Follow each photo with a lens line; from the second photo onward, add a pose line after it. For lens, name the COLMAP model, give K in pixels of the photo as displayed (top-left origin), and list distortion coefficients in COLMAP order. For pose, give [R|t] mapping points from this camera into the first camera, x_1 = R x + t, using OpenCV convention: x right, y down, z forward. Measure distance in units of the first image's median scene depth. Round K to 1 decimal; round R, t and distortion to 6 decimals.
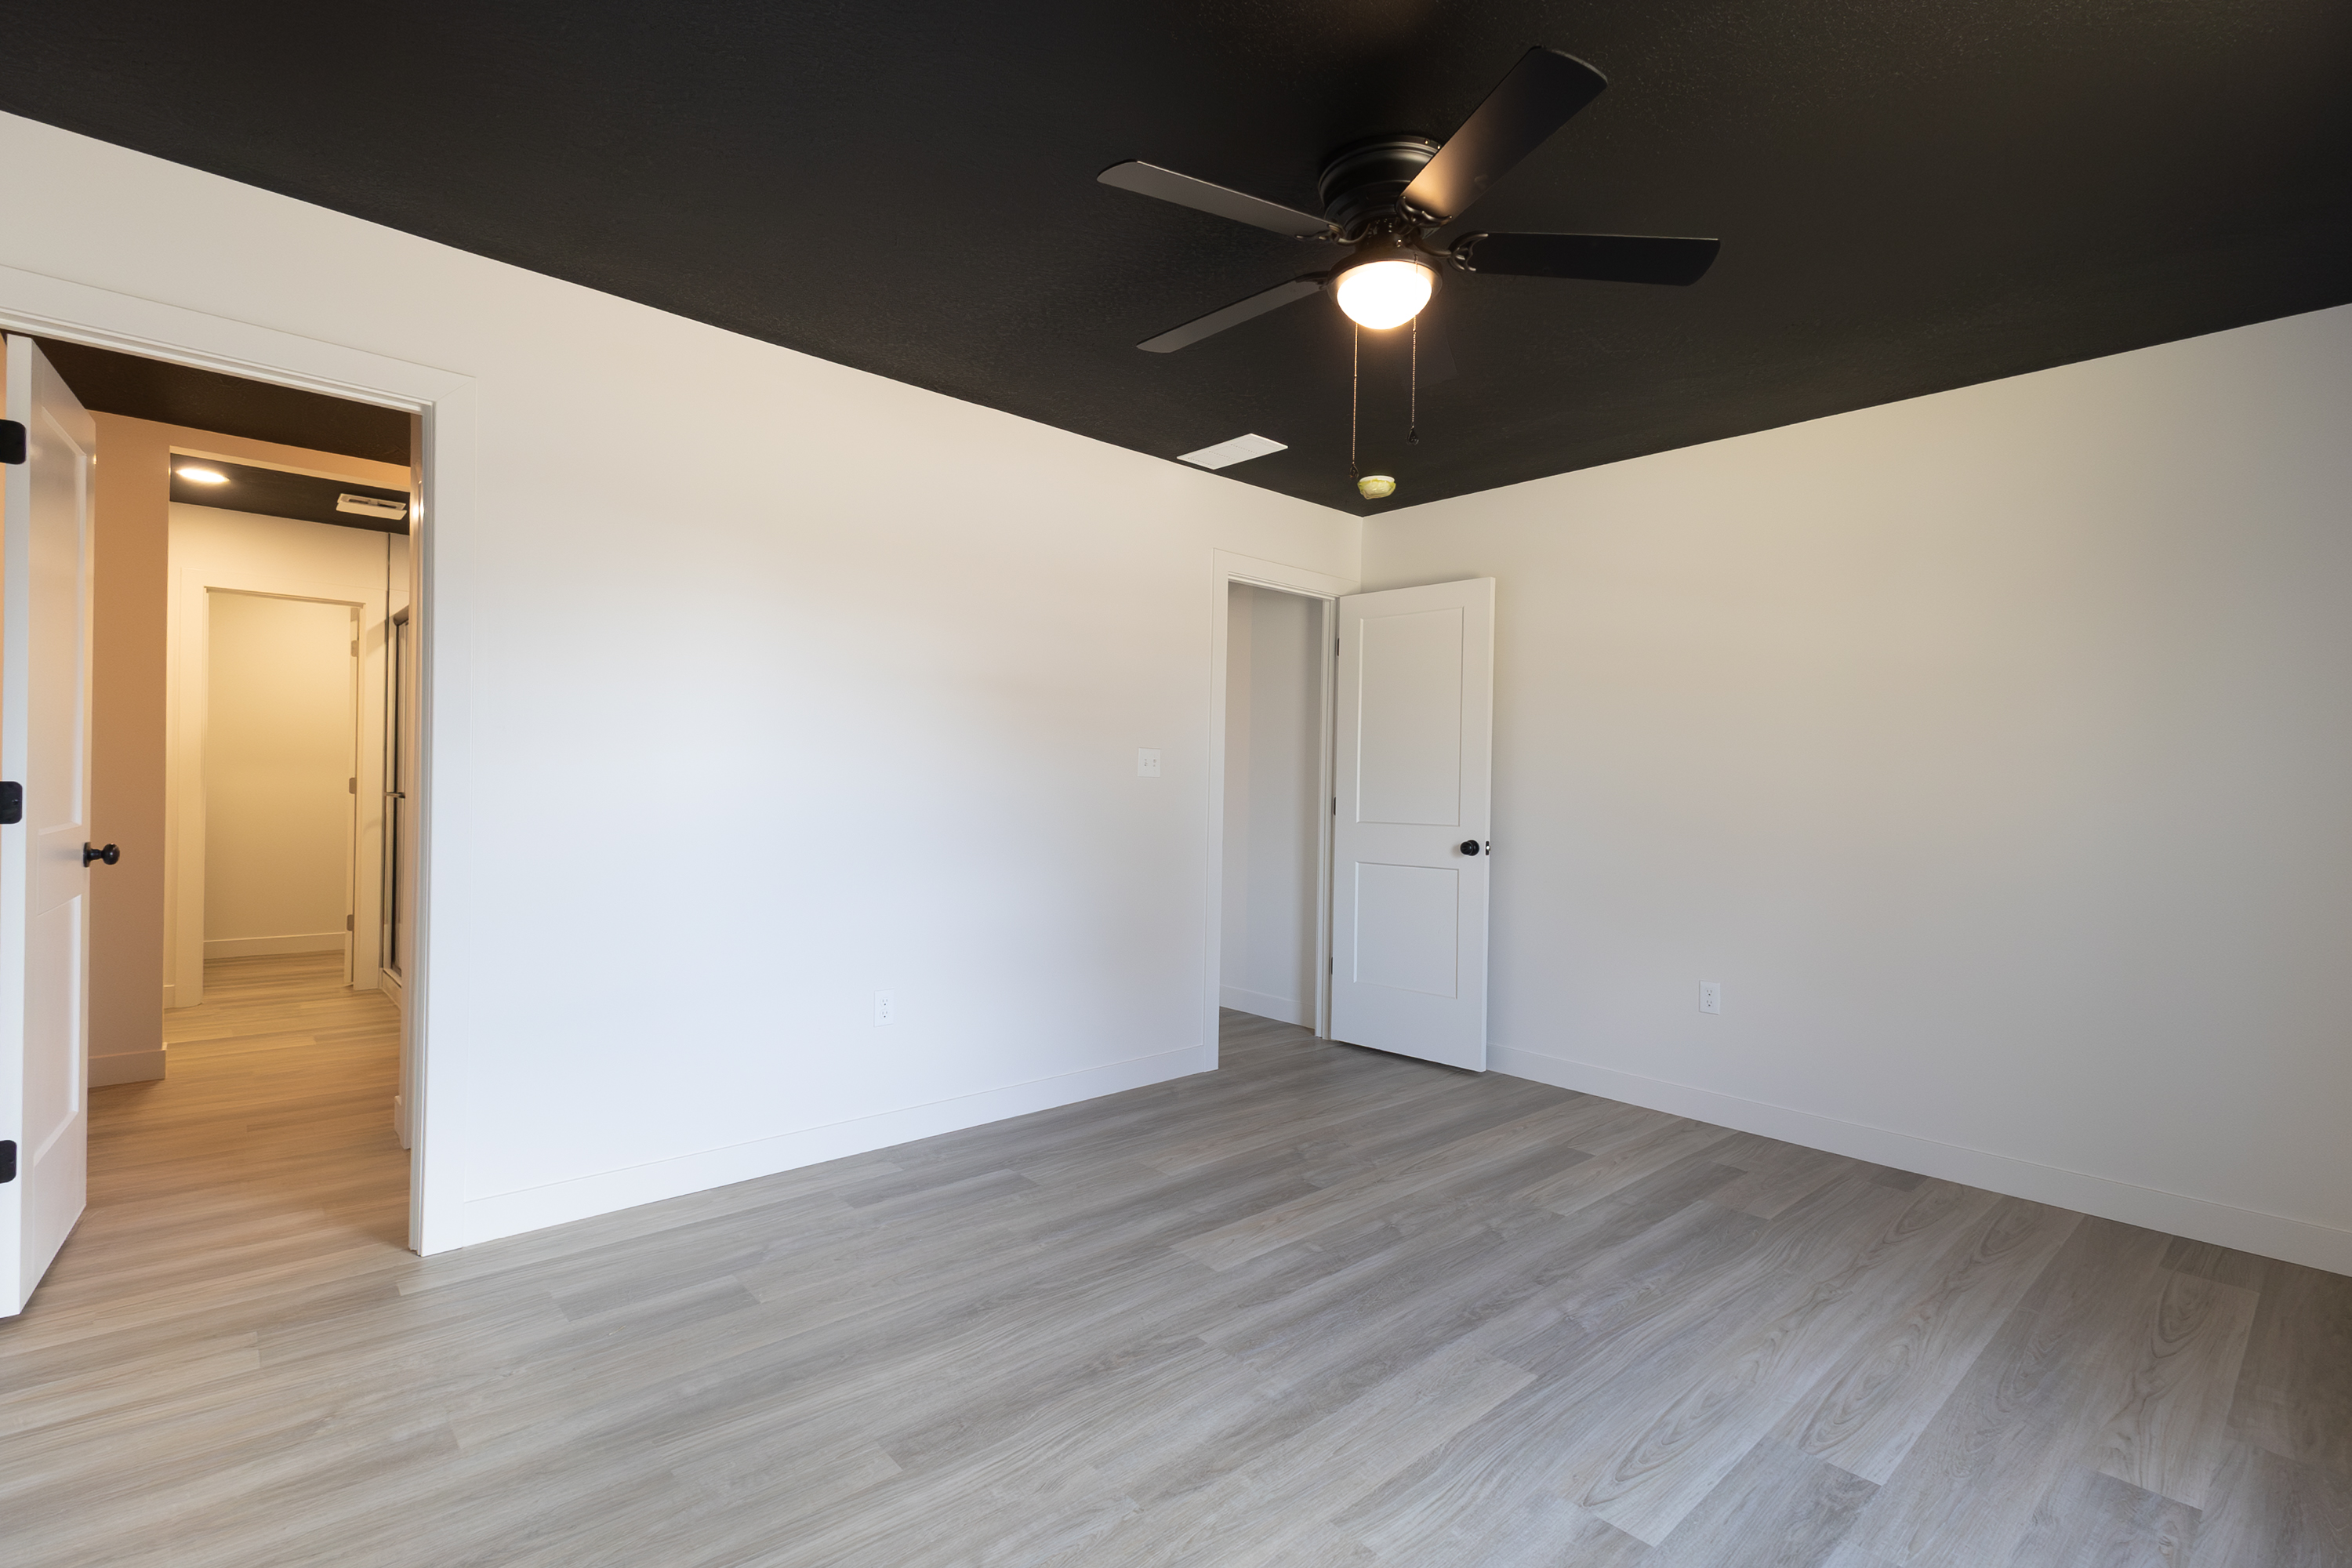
lens RADIAL K [[1070.7, 0, 1180.3], [0, 1070.7, 786.4], [0, 0, 1]] dist [0.019576, 0.000367]
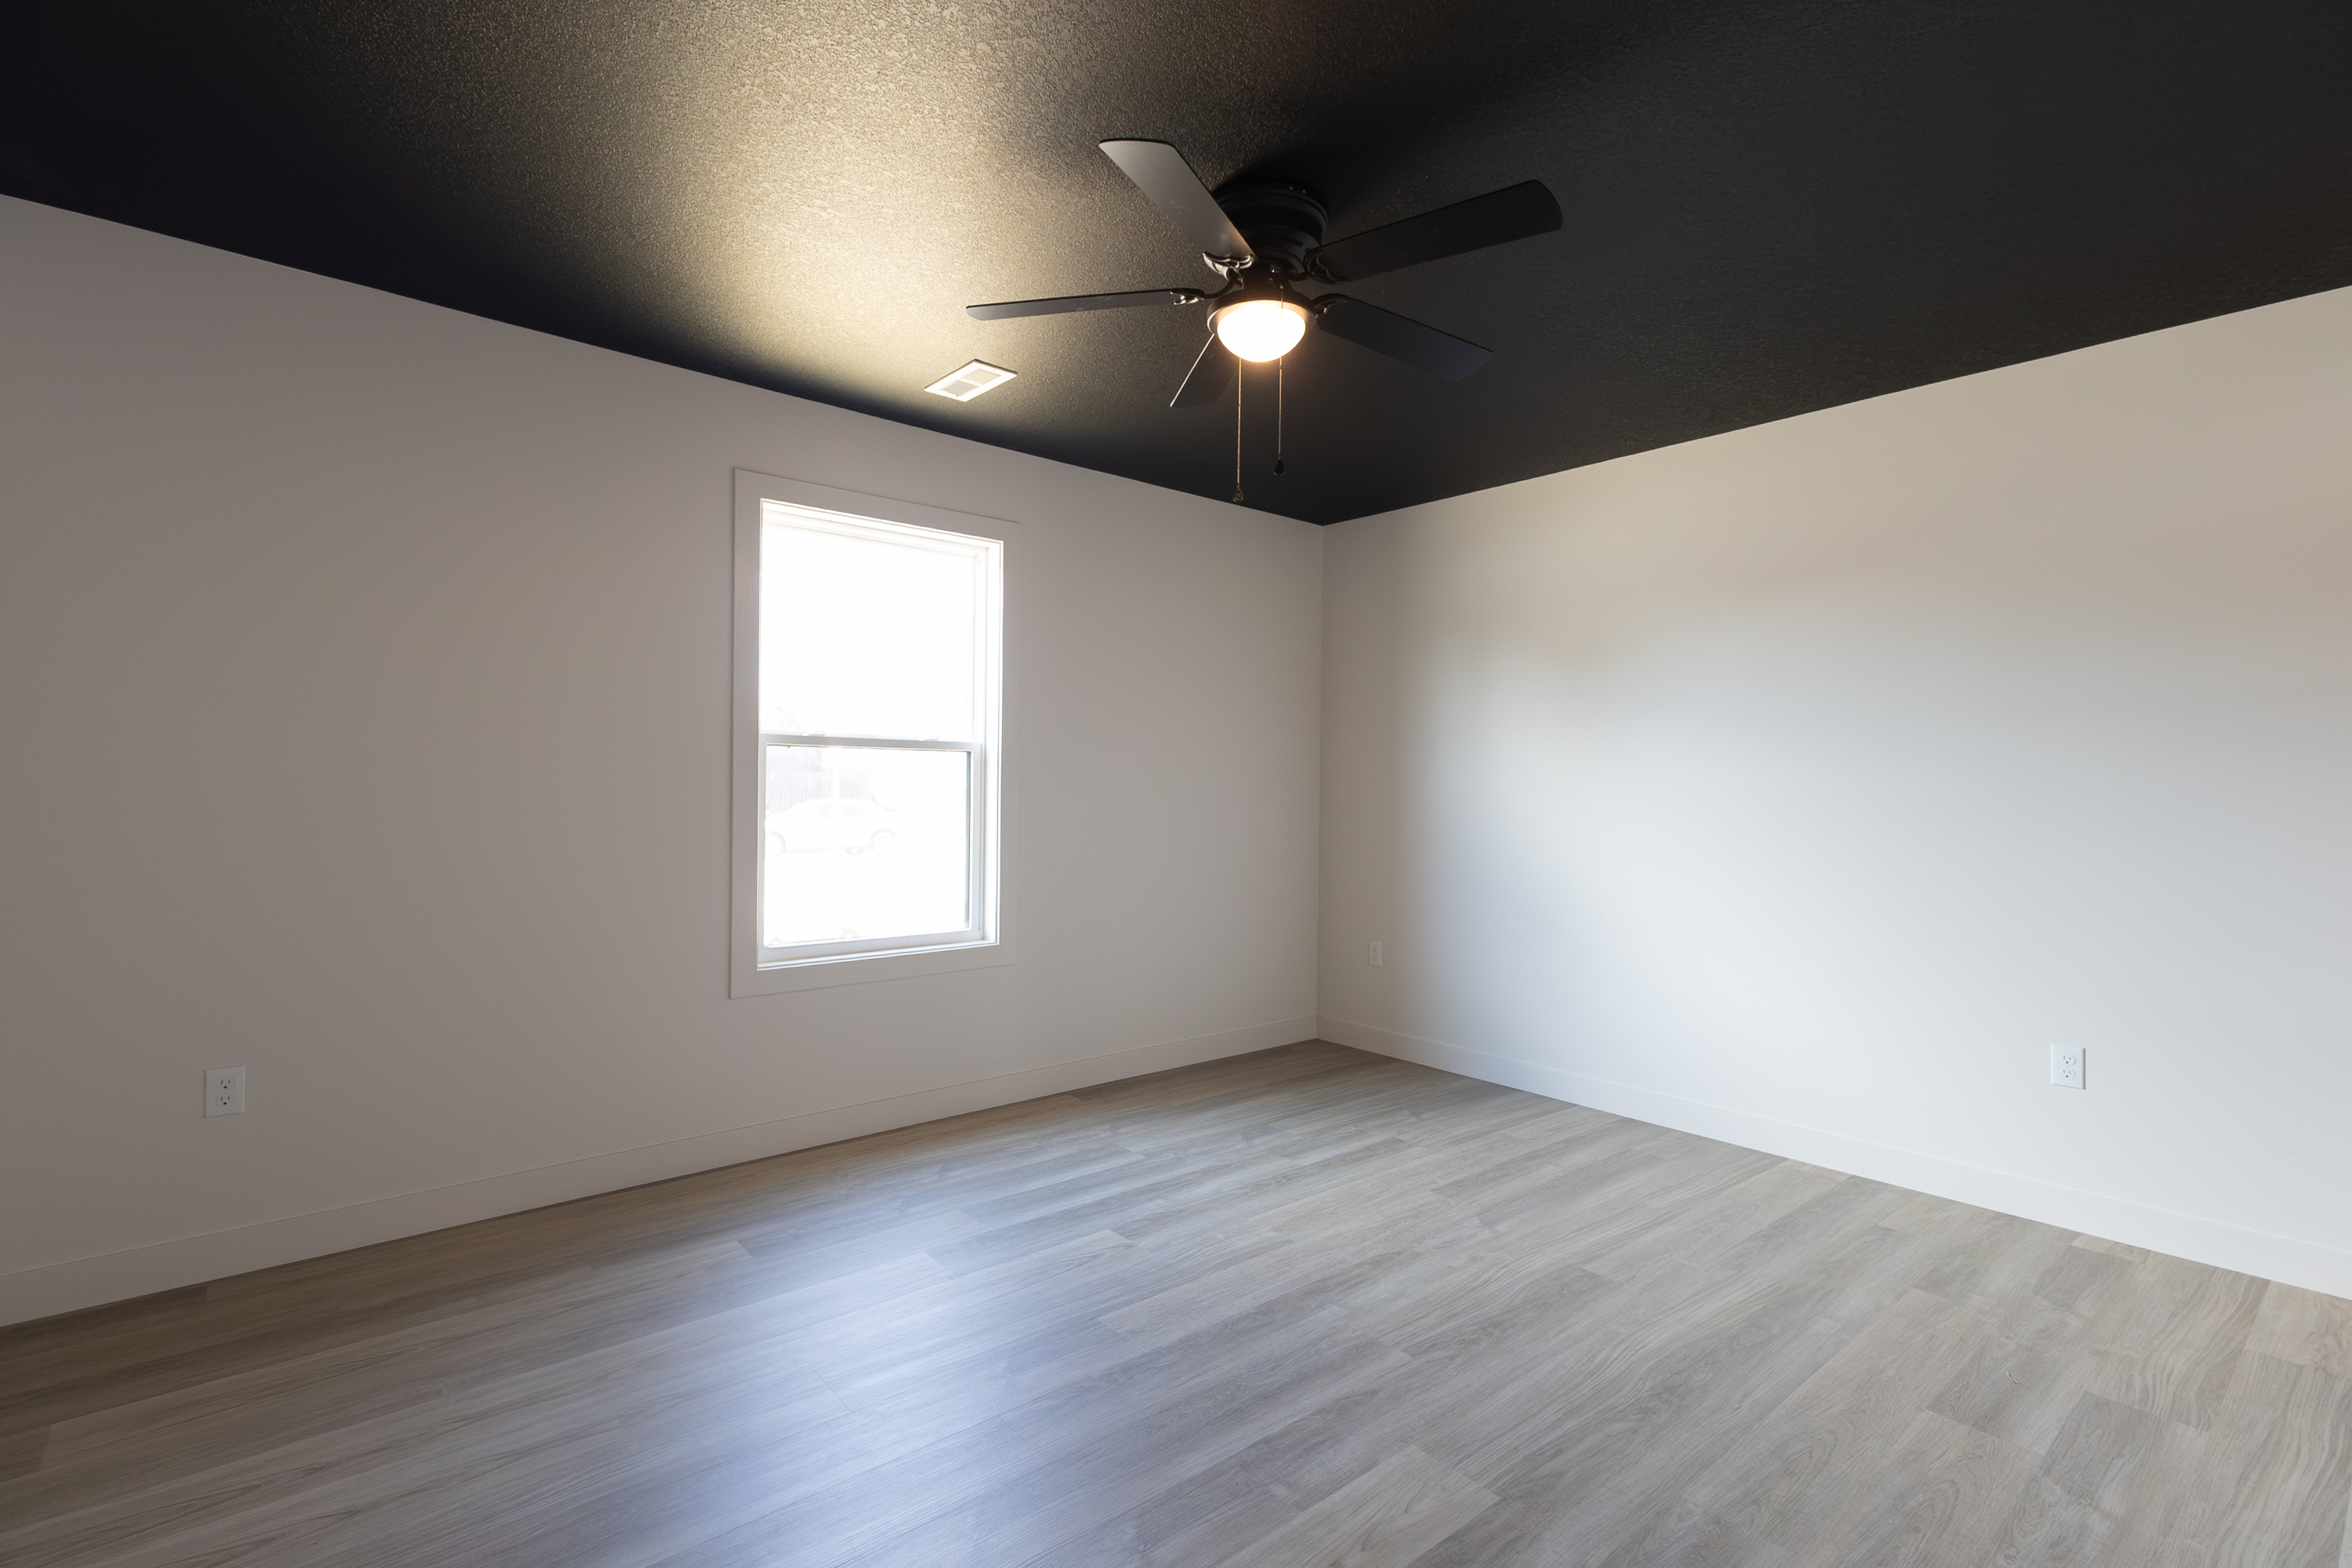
lens RADIAL K [[1070.7, 0, 1180.3], [0, 1070.7, 786.4], [0, 0, 1]] dist [0.019576, 0.000367]
pose [[-0.999070, -0.032814, 0.027970, 0.208260], [-0.032766, 0.999461, 0.002195, -0.009685], [-0.028027, 0.001276, -0.999606, 1.899952]]
